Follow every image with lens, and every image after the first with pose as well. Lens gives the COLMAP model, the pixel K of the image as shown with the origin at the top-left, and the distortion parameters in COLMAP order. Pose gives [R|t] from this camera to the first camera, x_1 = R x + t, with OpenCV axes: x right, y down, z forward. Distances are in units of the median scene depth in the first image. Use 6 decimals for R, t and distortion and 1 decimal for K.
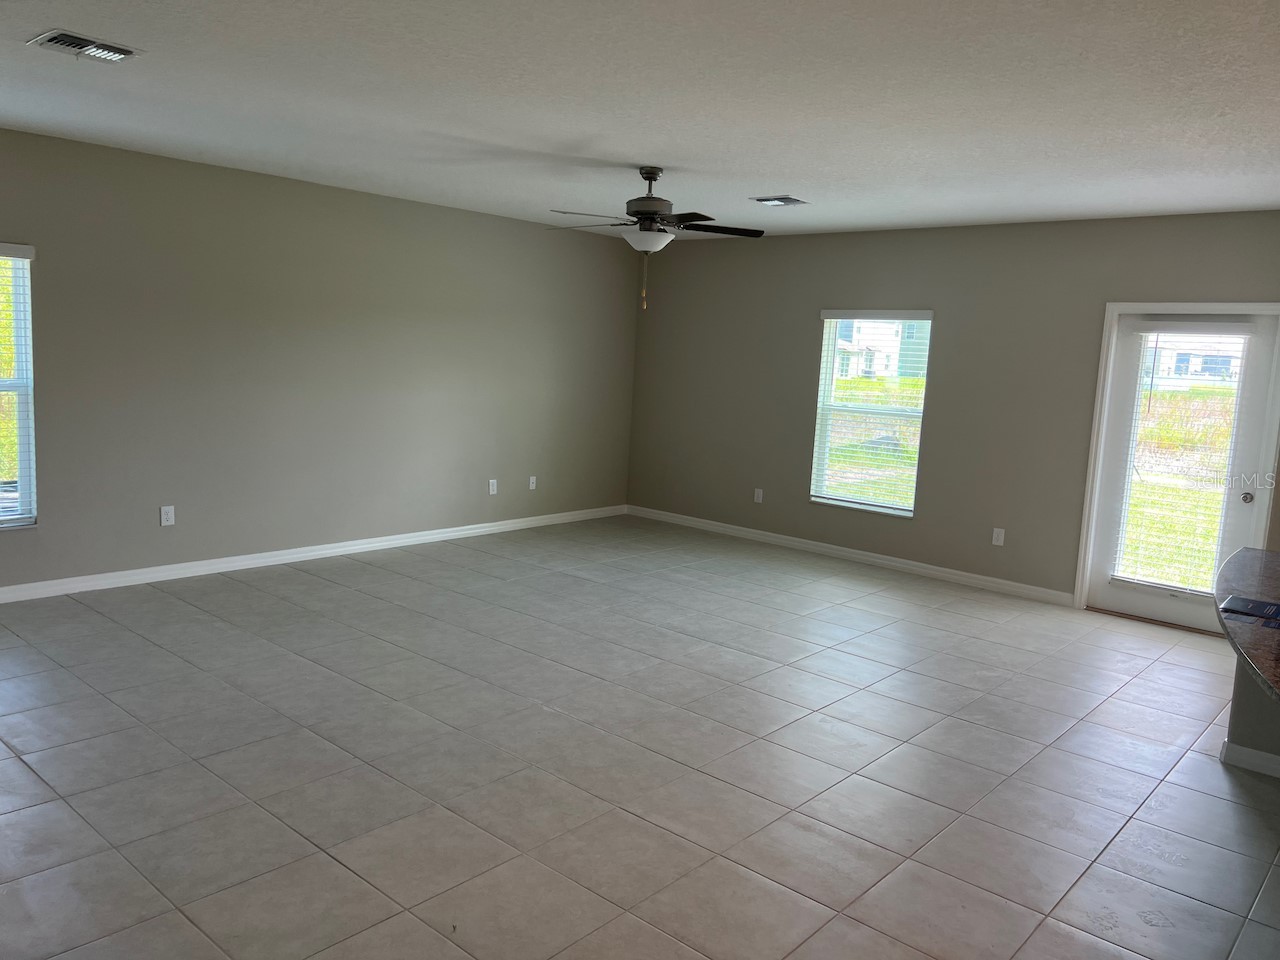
lens RADIAL K [[960.6, 0, 649.3], [0, 960.6, 475.7], [0, 0, 1]] dist [0.062639, -0.030855]
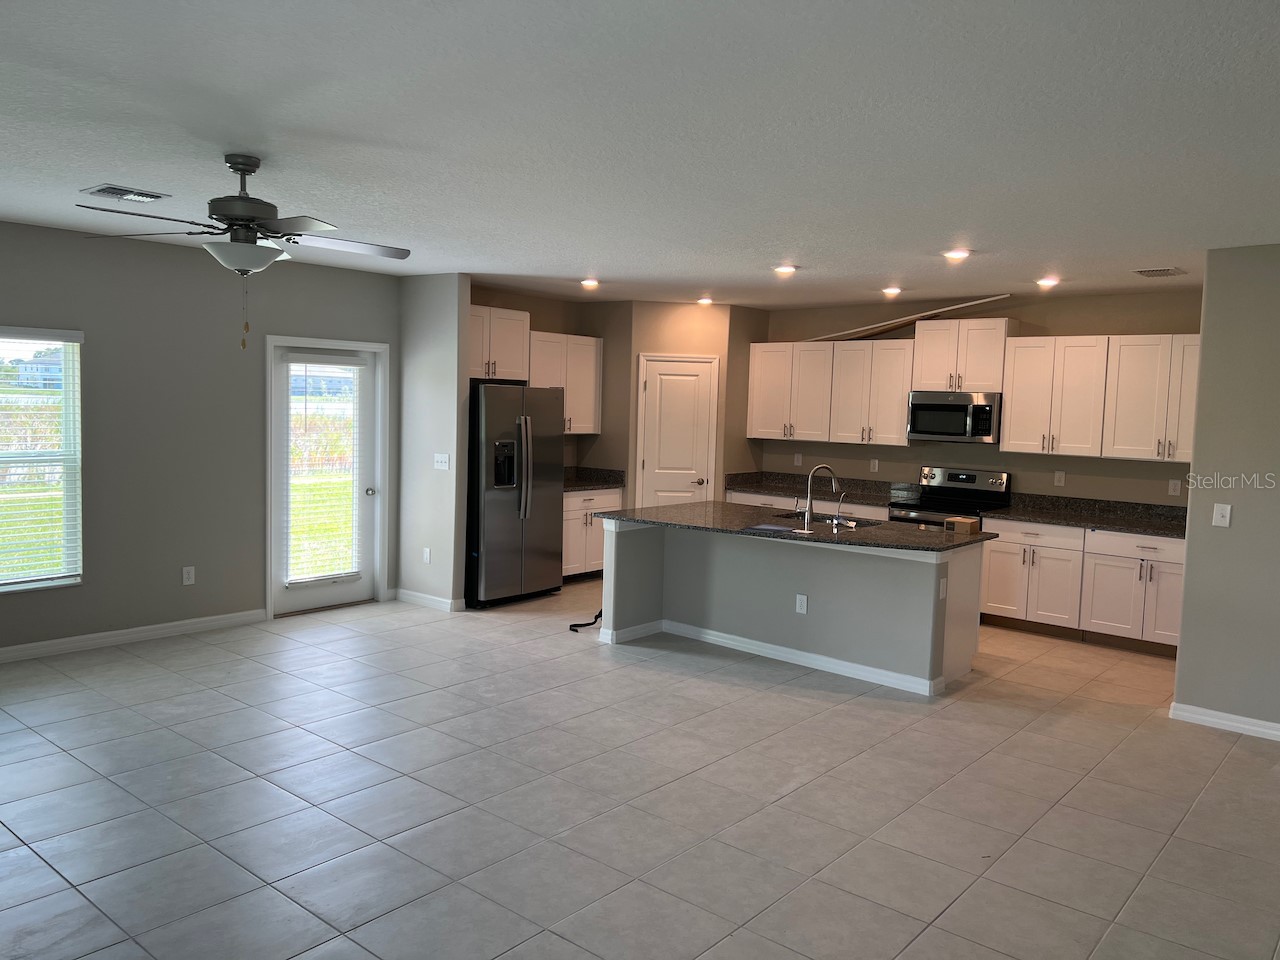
lens RADIAL K [[960.6, 0, 641.5], [0, 960.6, 481.6], [0, 0, 1]] dist [0.062639, -0.030855]
pose [[-0.015977, -0.138607, 0.990219, -0.745758], [0.101479, 0.985006, 0.139515, -0.149895], [-0.994709, 0.102715, -0.001672, 0.721533]]
